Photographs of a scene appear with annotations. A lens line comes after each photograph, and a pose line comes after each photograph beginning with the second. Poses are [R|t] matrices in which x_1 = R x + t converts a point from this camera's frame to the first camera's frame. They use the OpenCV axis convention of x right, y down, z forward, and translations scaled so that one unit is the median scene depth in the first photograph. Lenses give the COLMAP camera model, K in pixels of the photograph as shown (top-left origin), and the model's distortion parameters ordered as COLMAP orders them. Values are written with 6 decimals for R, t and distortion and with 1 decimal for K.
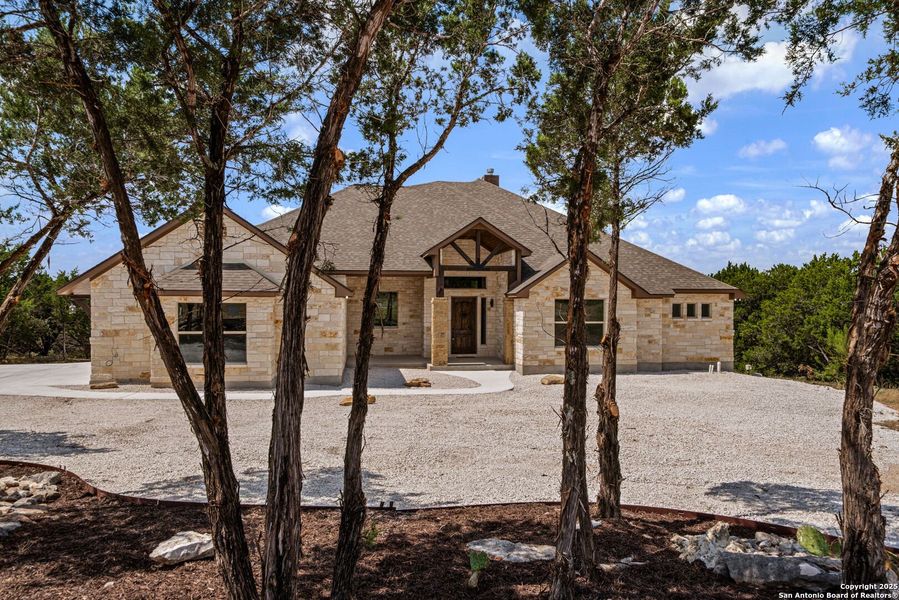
lens RADIAL K [[488.5, 0, 449.5], [0, 488.5, 300.0], [0, 0, 1]] dist [0.001887, 0.001332]
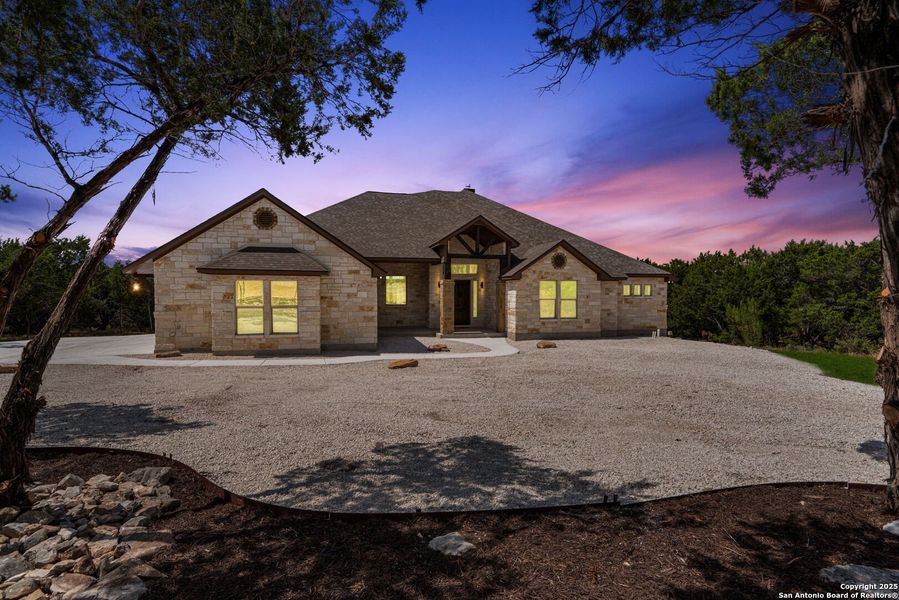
lens RADIAL K [[355.4, 0, 447.0], [0, 355.4, 294.7], [0, 0, 1]] dist [-0.000785, 0.000273]
pose [[0.996467, -0.000863, 0.083985, -0.102626], [-0.000859, 0.999790, 0.020463, 0.015567], [-0.083985, -0.020463, 0.996257, 0.101950]]
